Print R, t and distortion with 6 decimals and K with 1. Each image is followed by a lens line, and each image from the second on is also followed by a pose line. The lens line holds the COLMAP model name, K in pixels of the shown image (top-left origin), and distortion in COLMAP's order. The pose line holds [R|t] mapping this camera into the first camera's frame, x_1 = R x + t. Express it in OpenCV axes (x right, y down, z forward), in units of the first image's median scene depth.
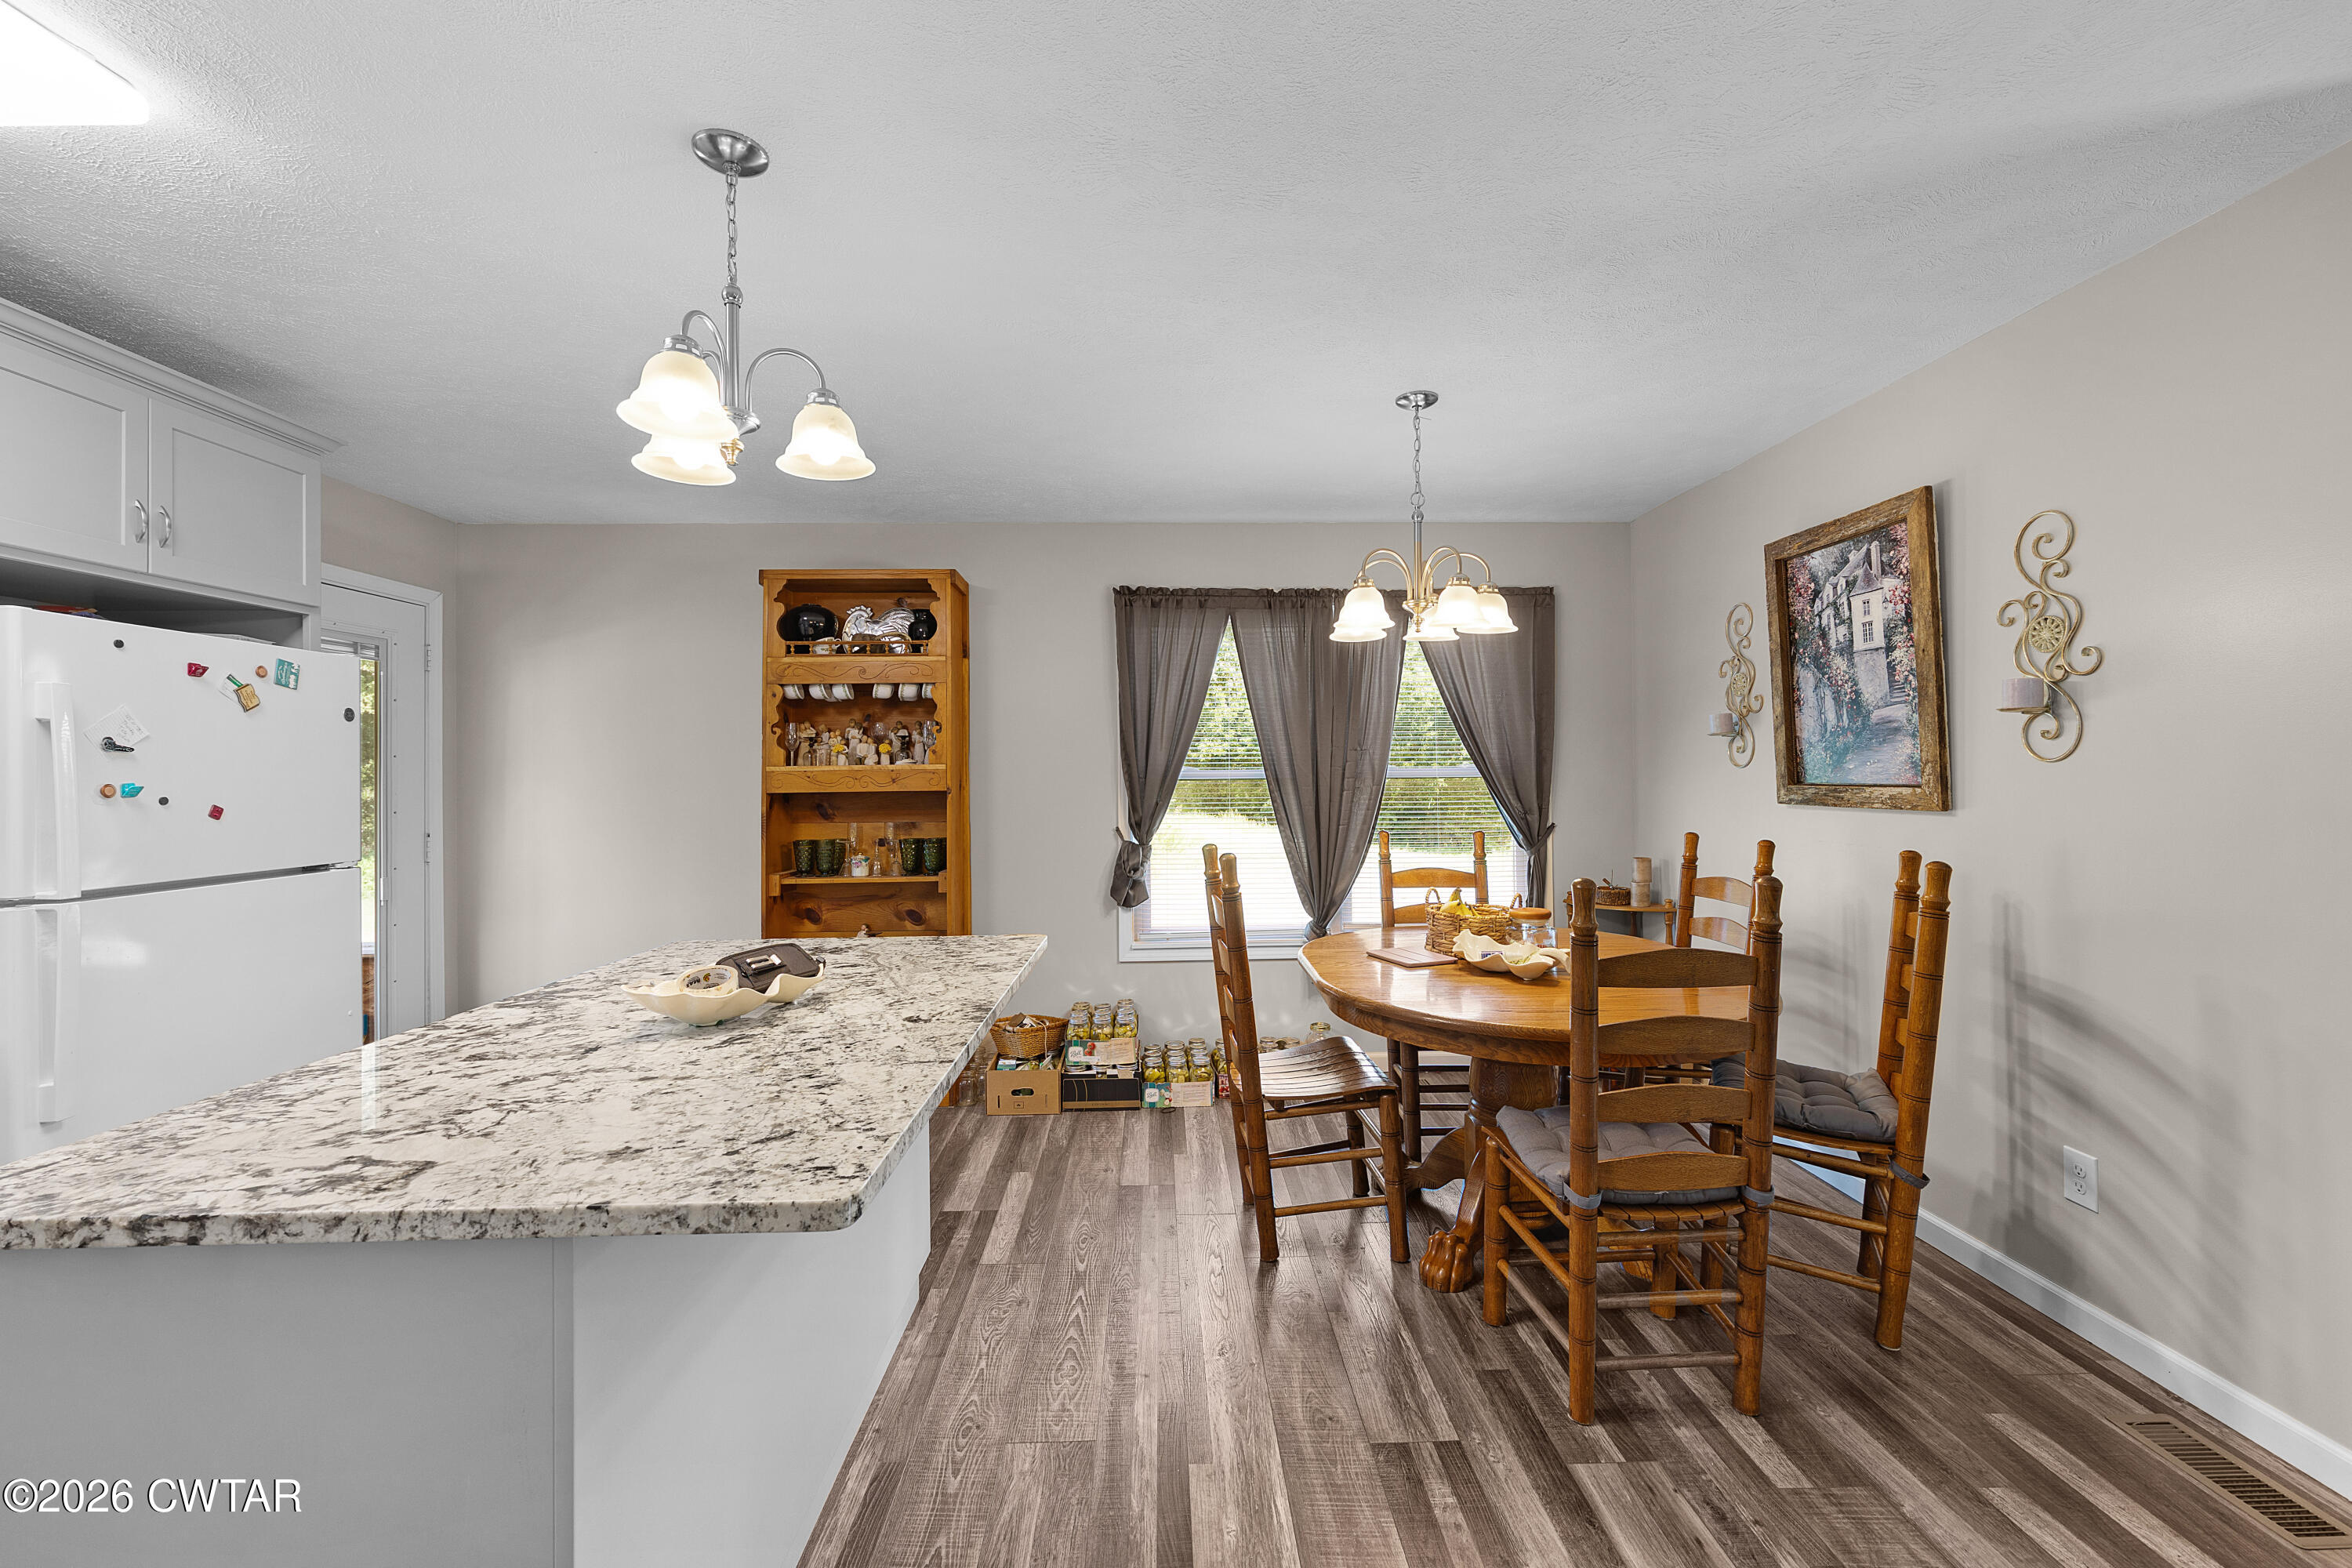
lens RADIAL K [[931.8, 0, 1181.2], [0, 931.8, 775.2], [0, 0, 1]] dist [-0.000604, -0.000023]
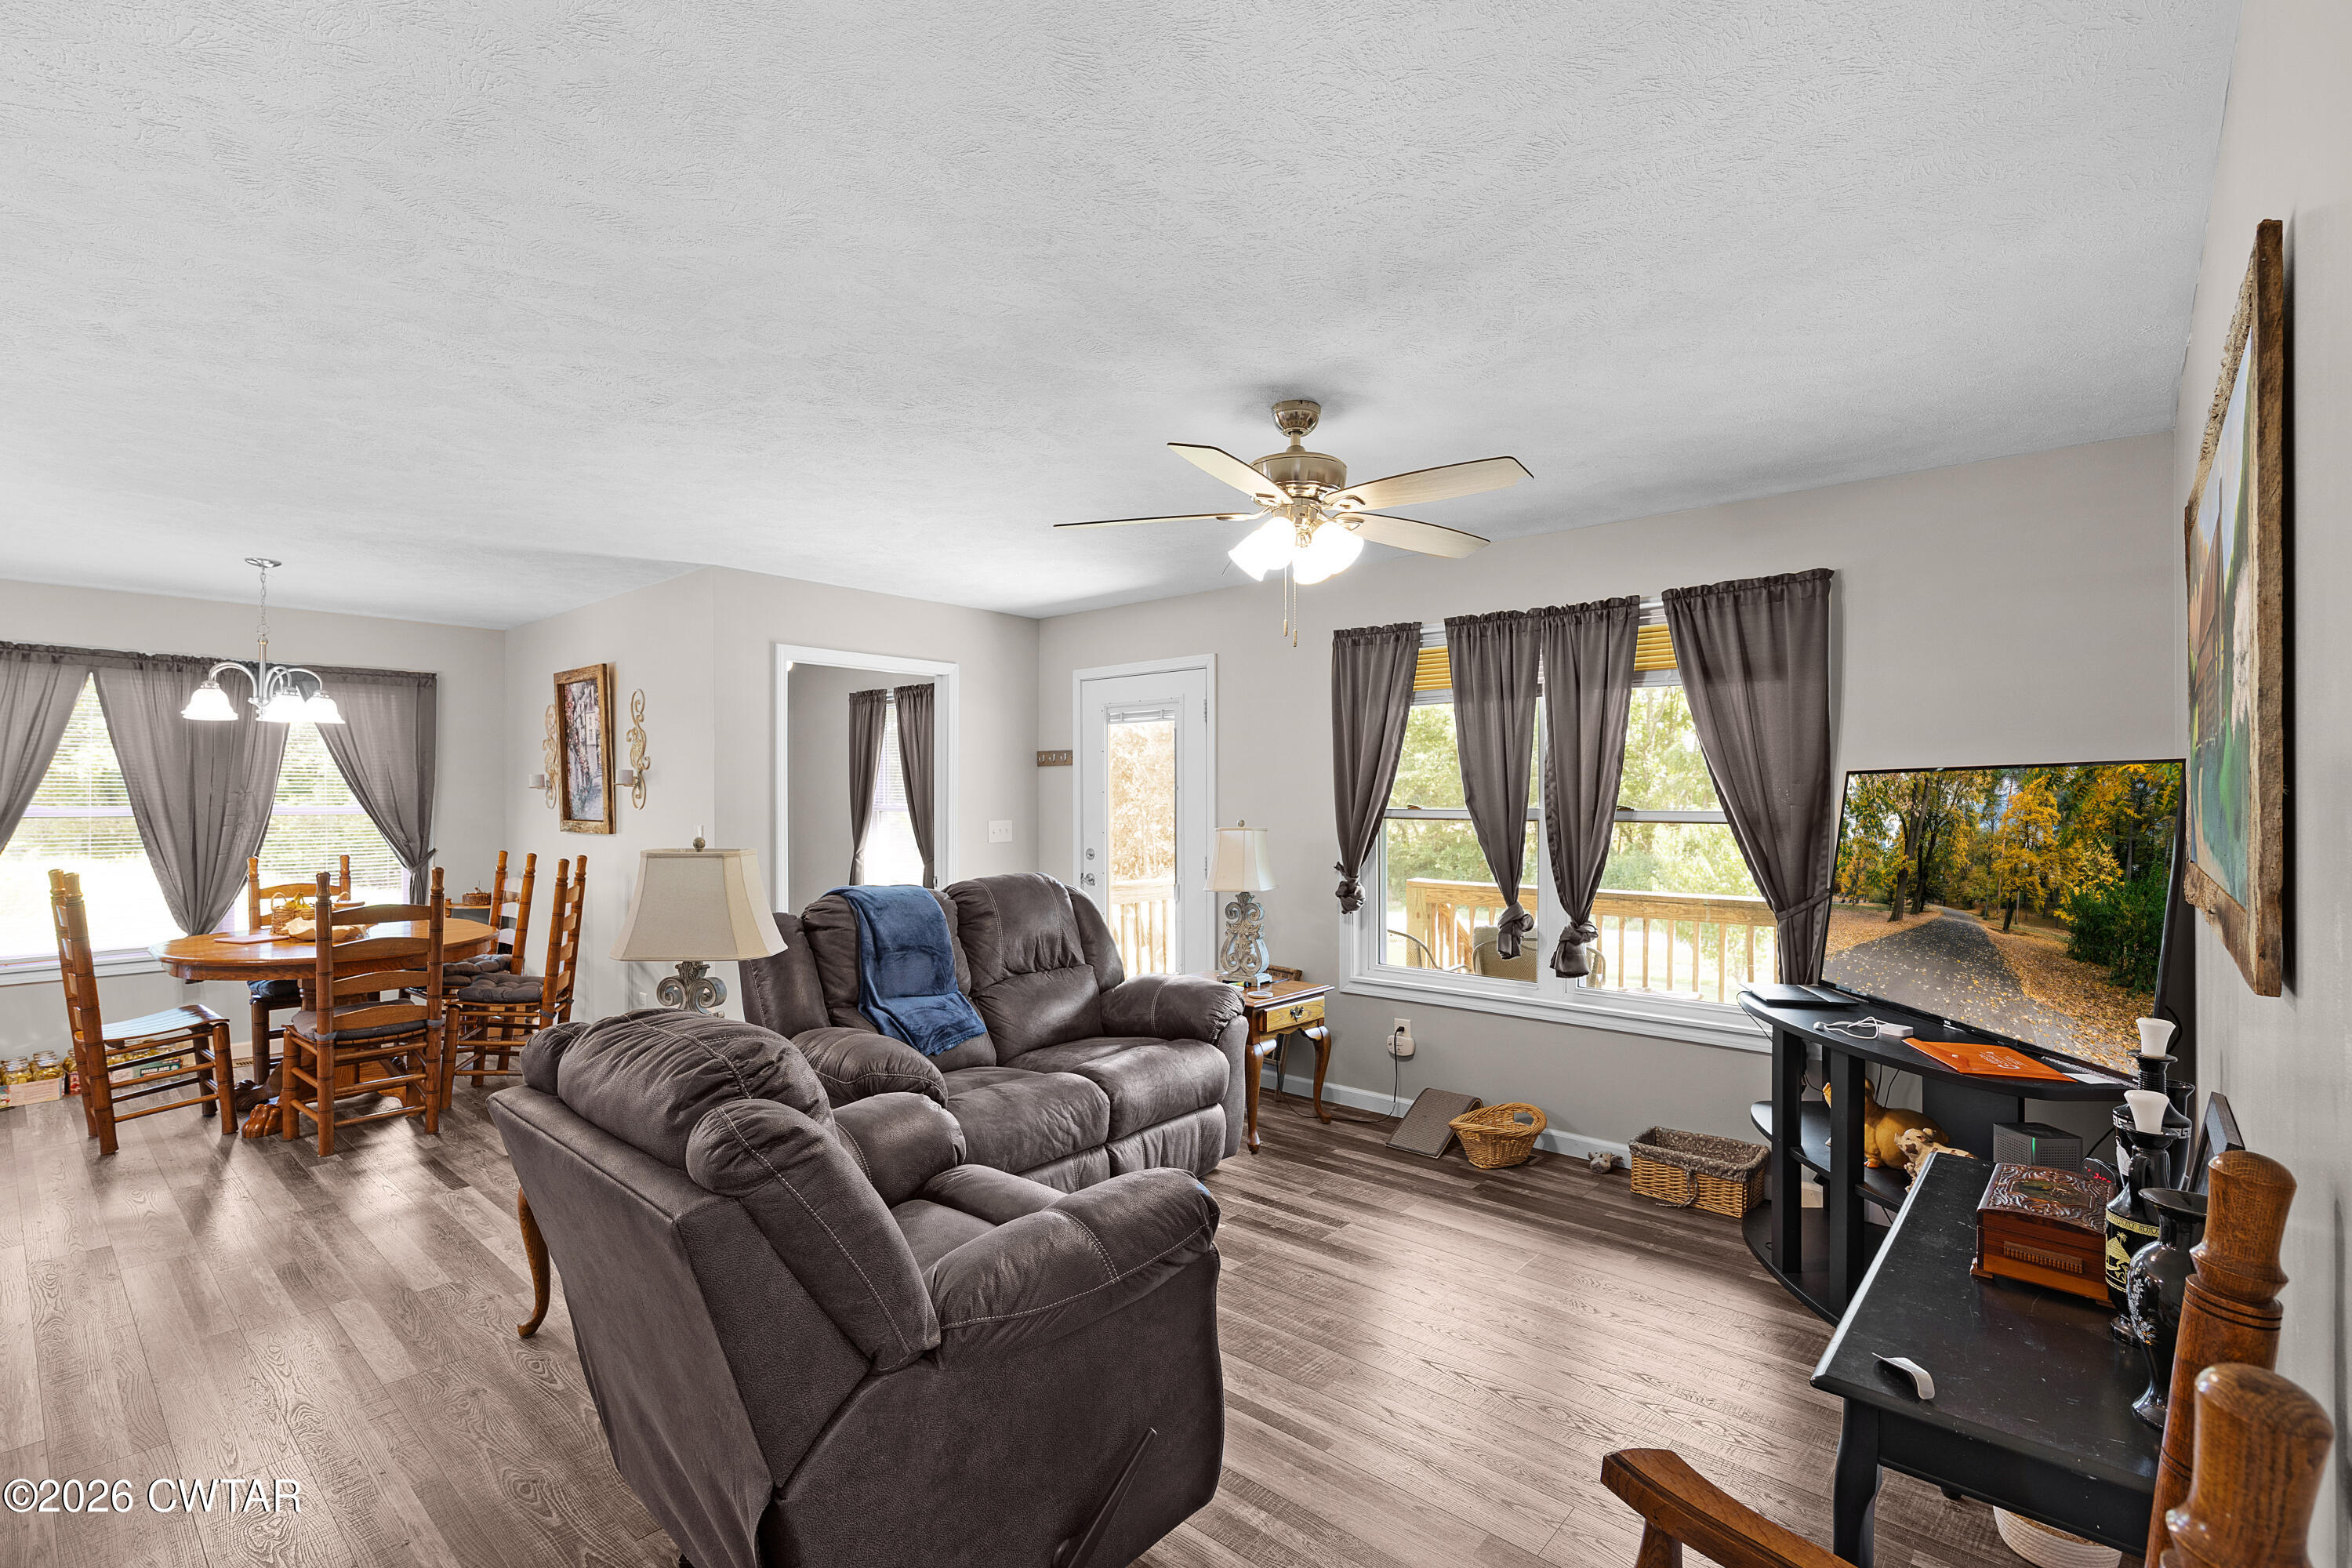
lens RADIAL K [[1066.4, 0, 1182.8], [0, 1066.4, 796.7], [0, 0, 1]] dist [0.000501, -0.000659]
pose [[0.681676, 0.009150, 0.731597, 0.011661], [-0.005767, 0.999958, -0.007133, -0.022672], [-0.731632, 0.000644, 0.681700, -1.016065]]
